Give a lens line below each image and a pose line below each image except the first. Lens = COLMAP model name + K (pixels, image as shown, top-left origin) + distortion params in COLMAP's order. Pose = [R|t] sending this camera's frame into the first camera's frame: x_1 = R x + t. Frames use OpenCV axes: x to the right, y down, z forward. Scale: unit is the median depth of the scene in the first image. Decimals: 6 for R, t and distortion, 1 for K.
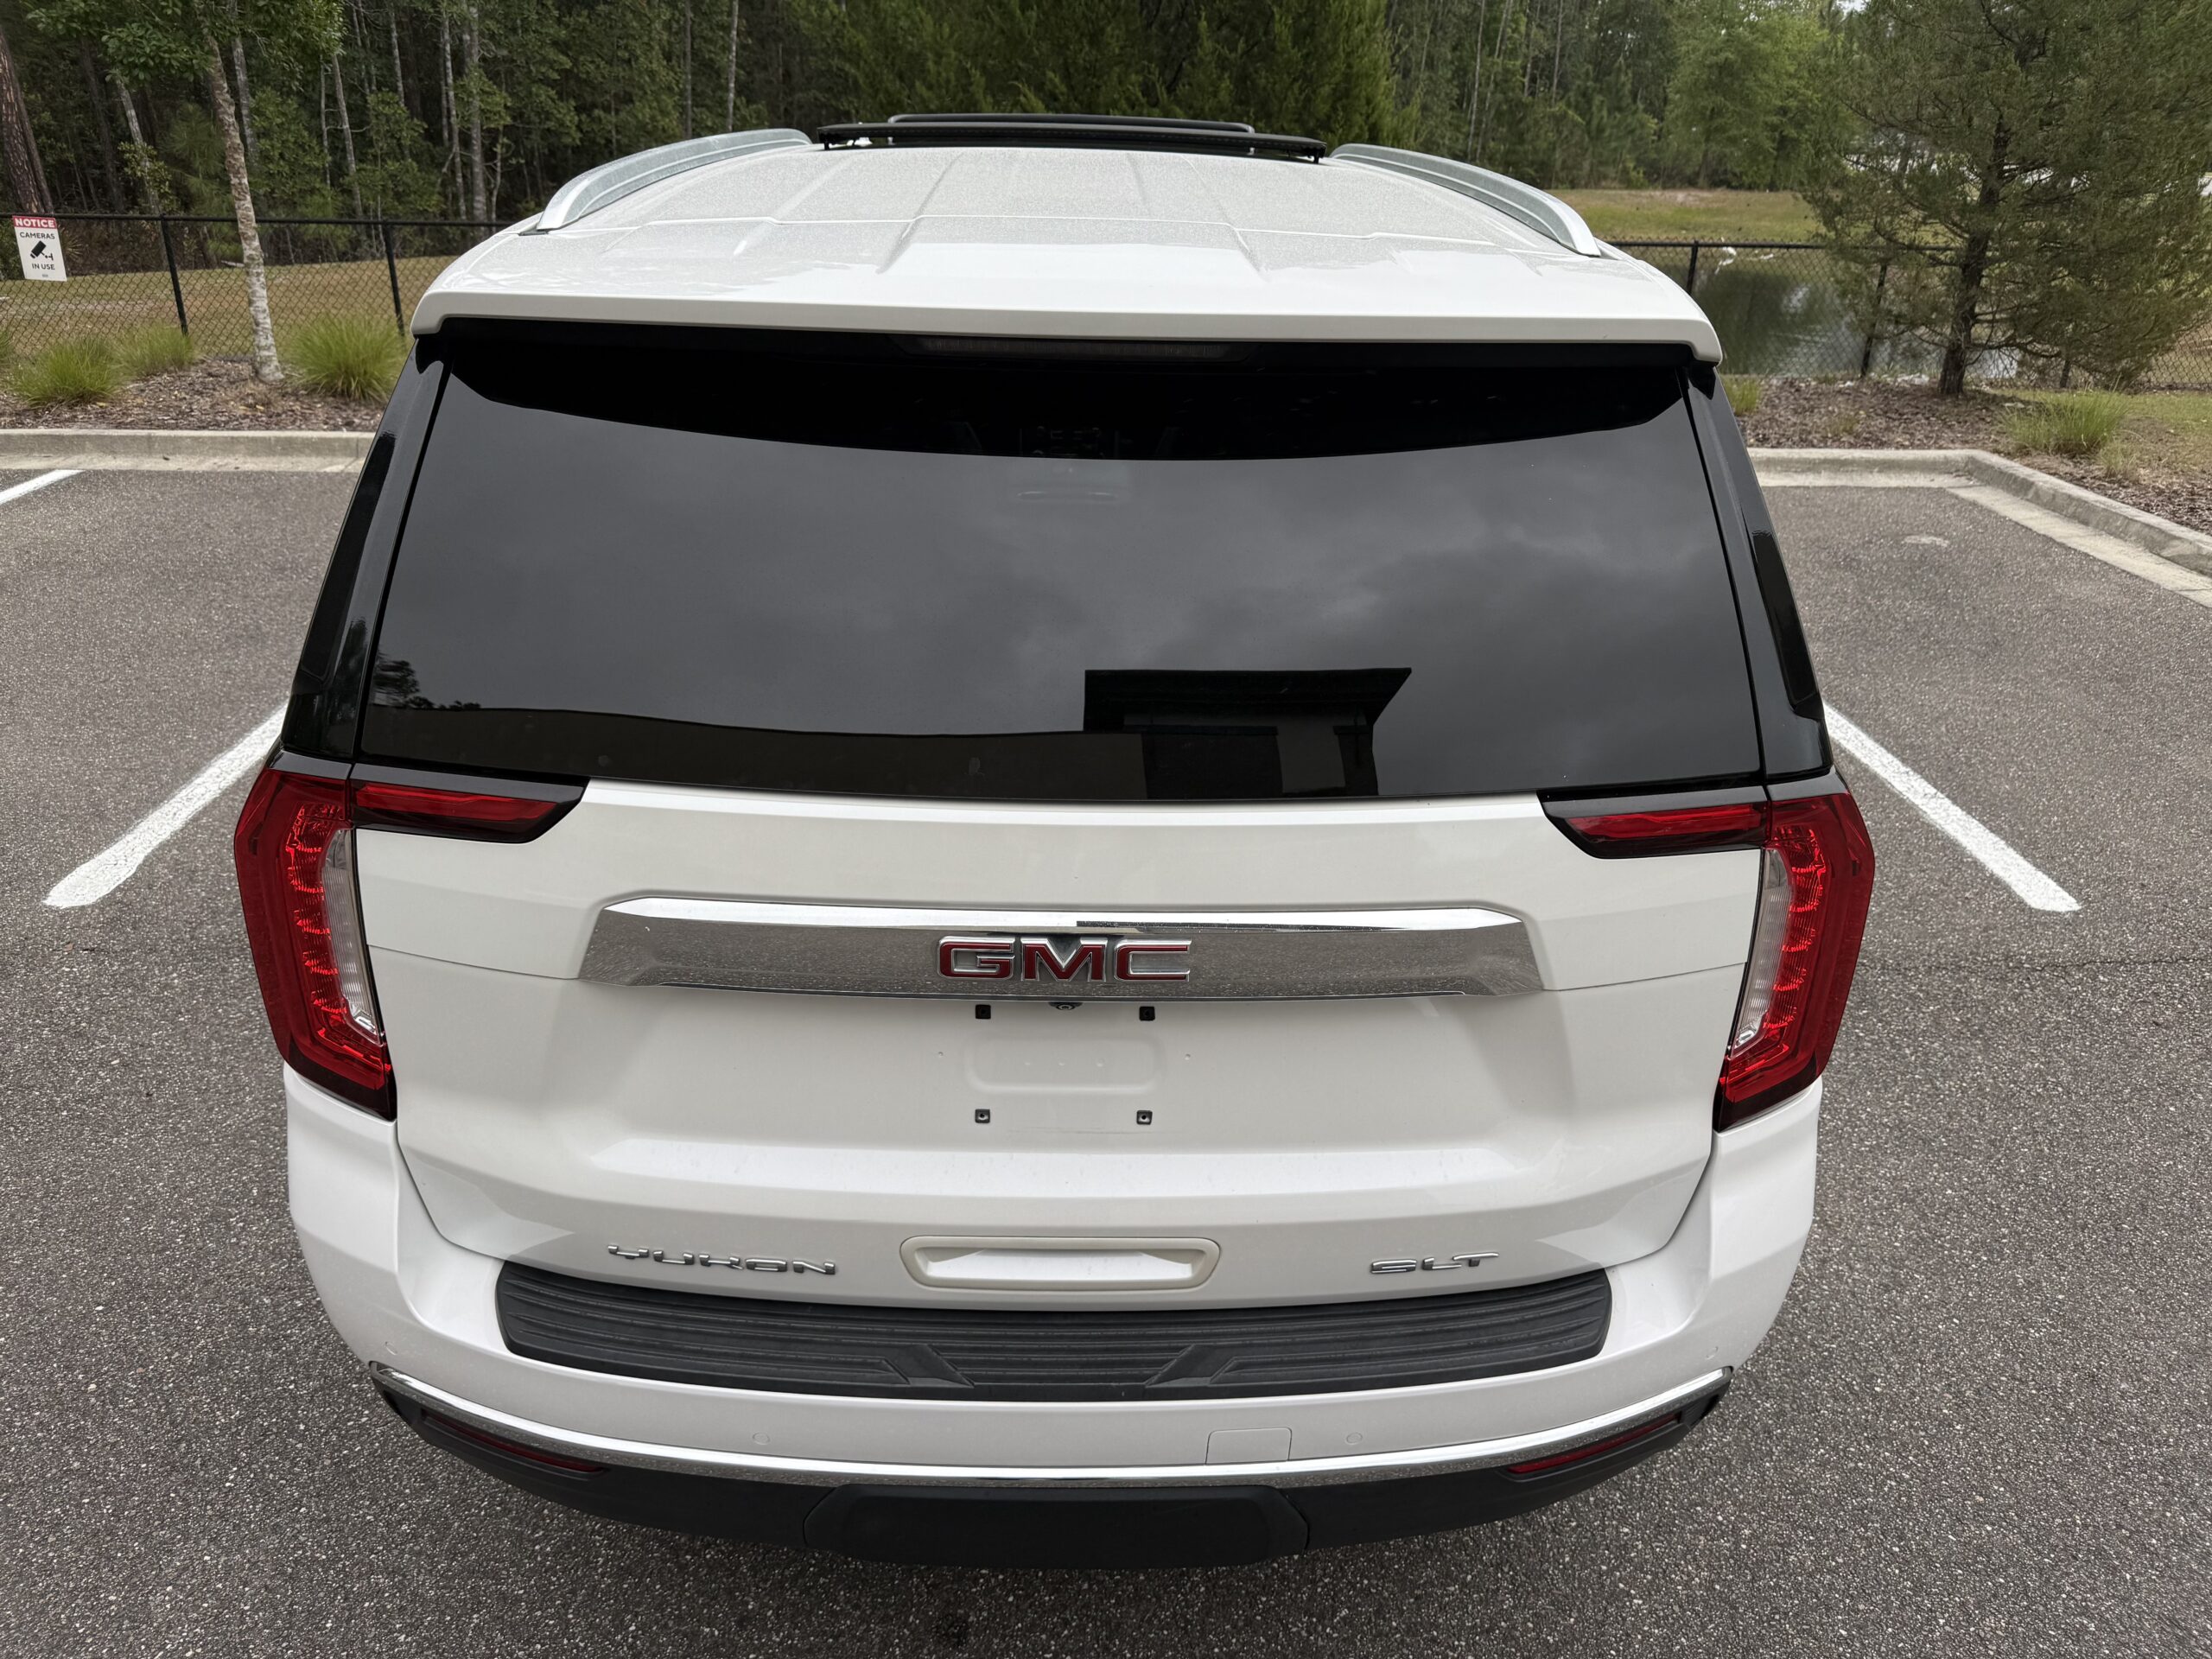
lens RADIAL K [[1513.6, 0, 1112.2], [0, 1513.6, 815.3], [0, 0, 1]] dist [-0.001384, -0.003195]
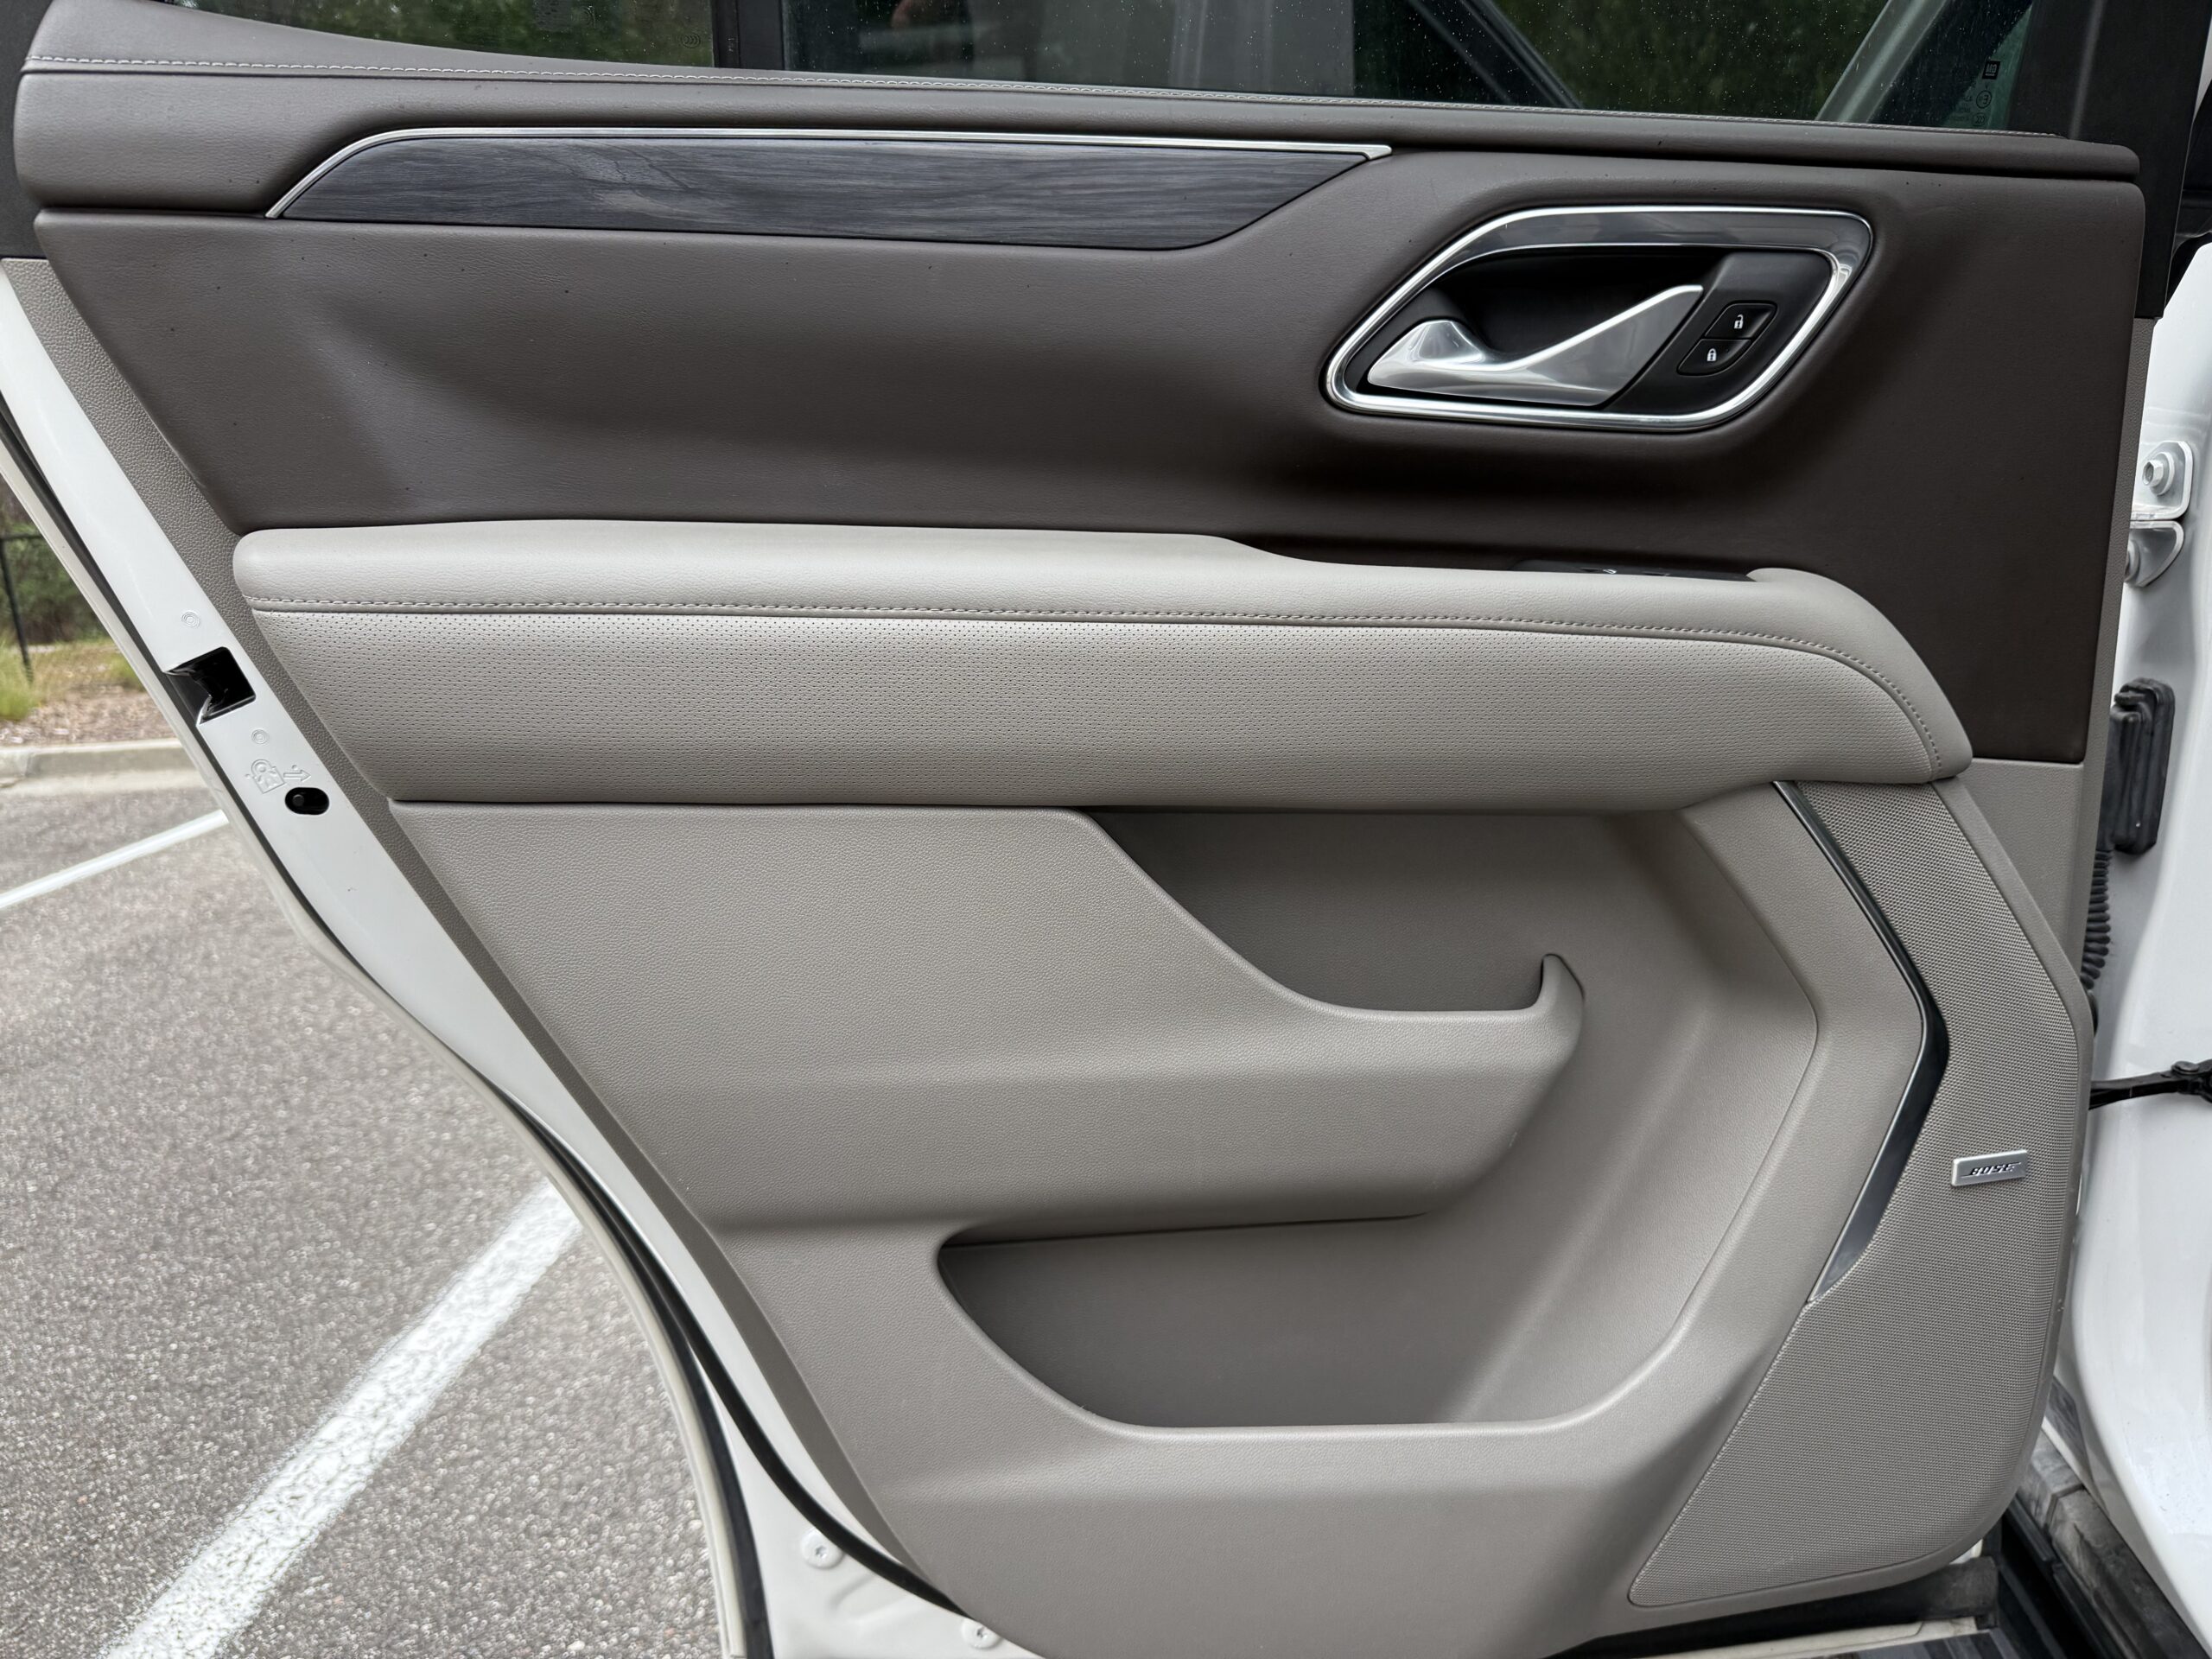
lens RADIAL K [[1511.9, 0, 1106.0], [0, 1511.9, 829.5], [0, 0, 1]] dist [-0.000793, -0.003205]
pose [[0.986800, -0.035724, -0.157956, -0.178172], [0.005495, 0.982190, -0.187812, -0.061820], [0.161852, 0.184465, 0.969421, 0.334821]]
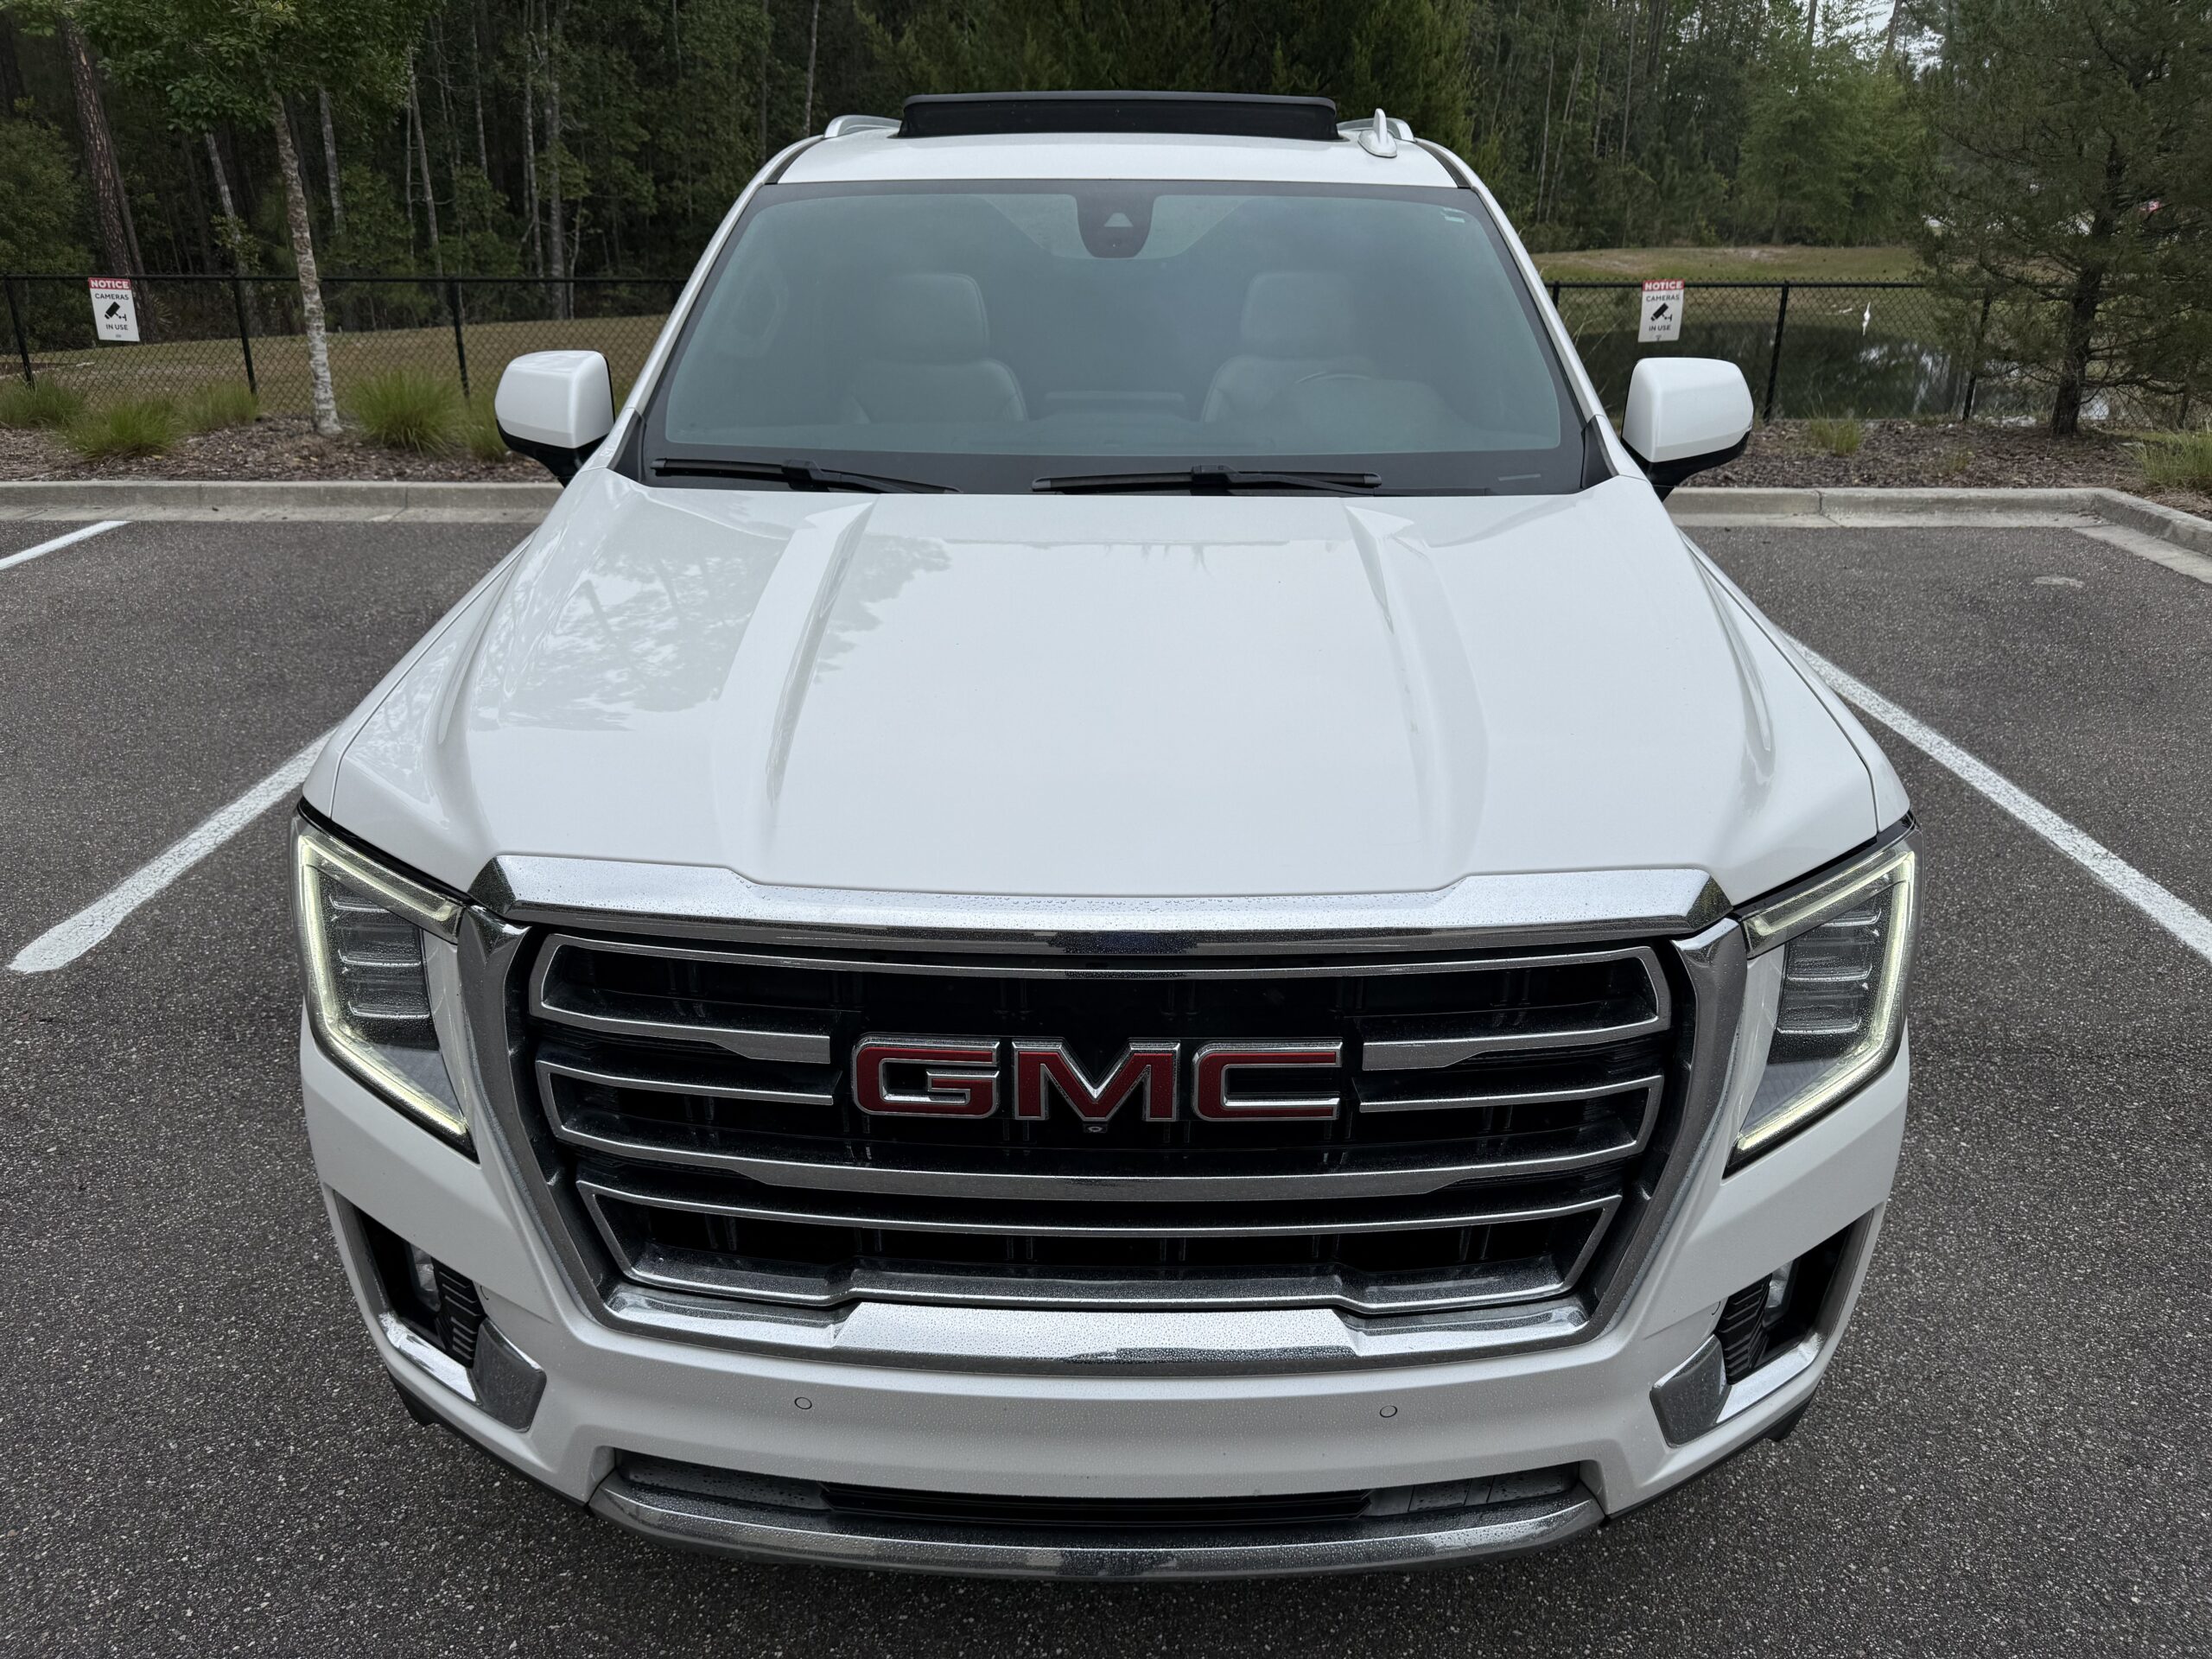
lens RADIAL K [[1513.6, 0, 1112.2], [0, 1513.6, 815.3], [0, 0, 1]] dist [-0.001384, -0.003195]
pose [[0.998974, 0.001154, -0.045276, 0.001409], [-0.002963, 0.999199, -0.039914, 0.000184], [0.045194, 0.040007, 0.998177, 0.054462]]
